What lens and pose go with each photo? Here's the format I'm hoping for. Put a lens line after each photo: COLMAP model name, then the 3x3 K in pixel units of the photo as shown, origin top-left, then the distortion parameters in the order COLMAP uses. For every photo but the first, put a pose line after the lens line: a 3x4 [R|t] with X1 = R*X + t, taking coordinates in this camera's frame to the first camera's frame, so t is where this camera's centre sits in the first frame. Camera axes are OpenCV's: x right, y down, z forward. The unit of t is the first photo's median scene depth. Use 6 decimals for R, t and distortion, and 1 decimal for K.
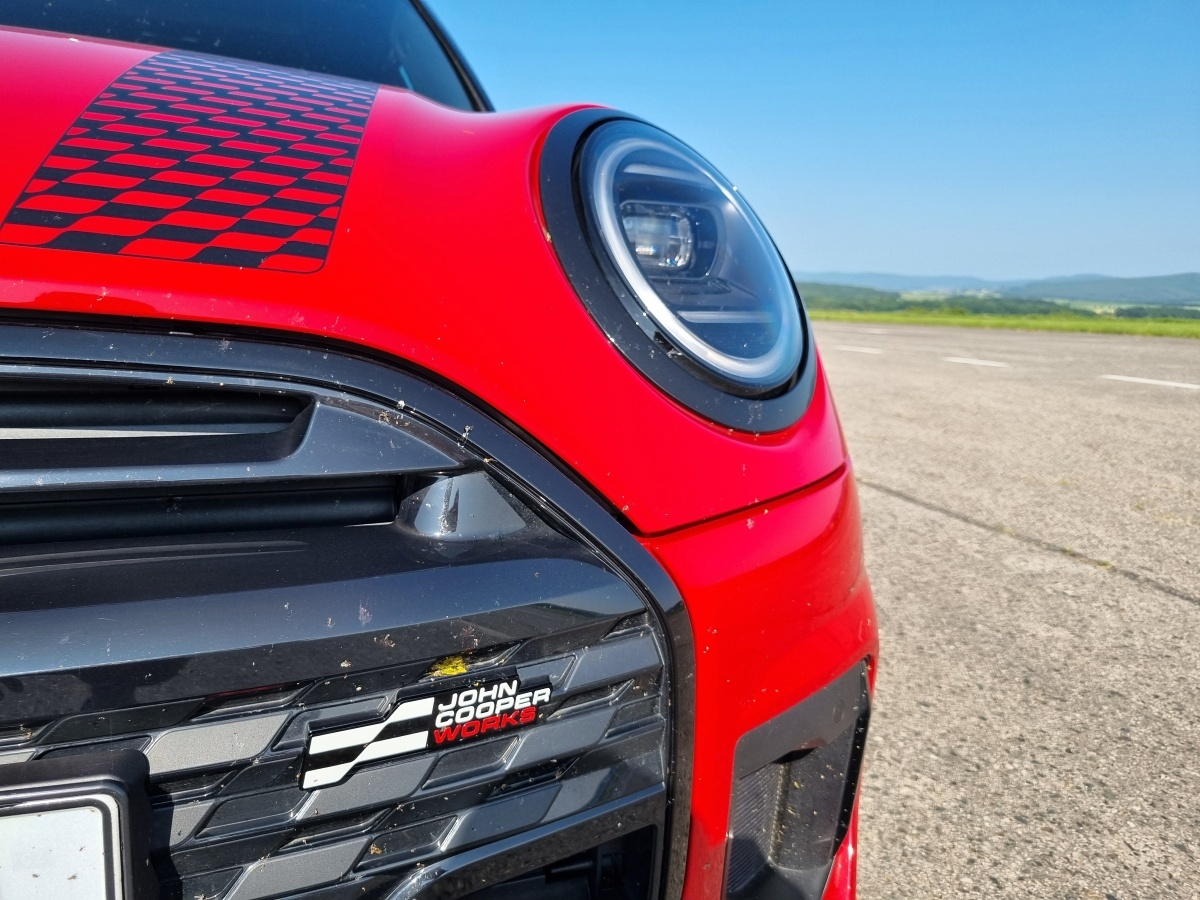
lens RADIAL K [[899.2, 0, 600.0], [0, 899.2, 450.0], [0, 0, 1]] dist [0.002695, -0.000091]
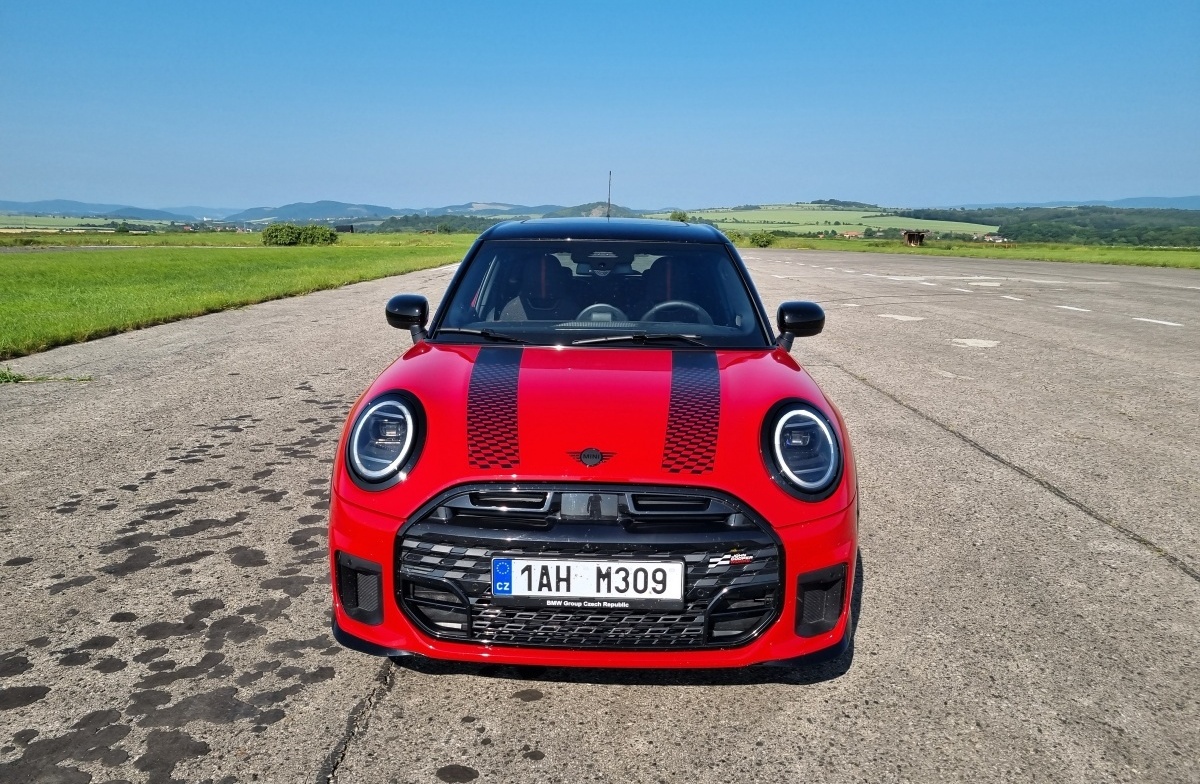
lens RADIAL K [[916.6, 0, 600.0], [0, 916.6, 392.0], [0, 0, 1]] dist [0.000768, -0.000335]
pose [[0.944702, 0.031008, -0.326460, 0.859003], [-0.029699, 0.999518, 0.008996, -0.749757], [0.326581, 0.001197, 0.945168, -4.560059]]
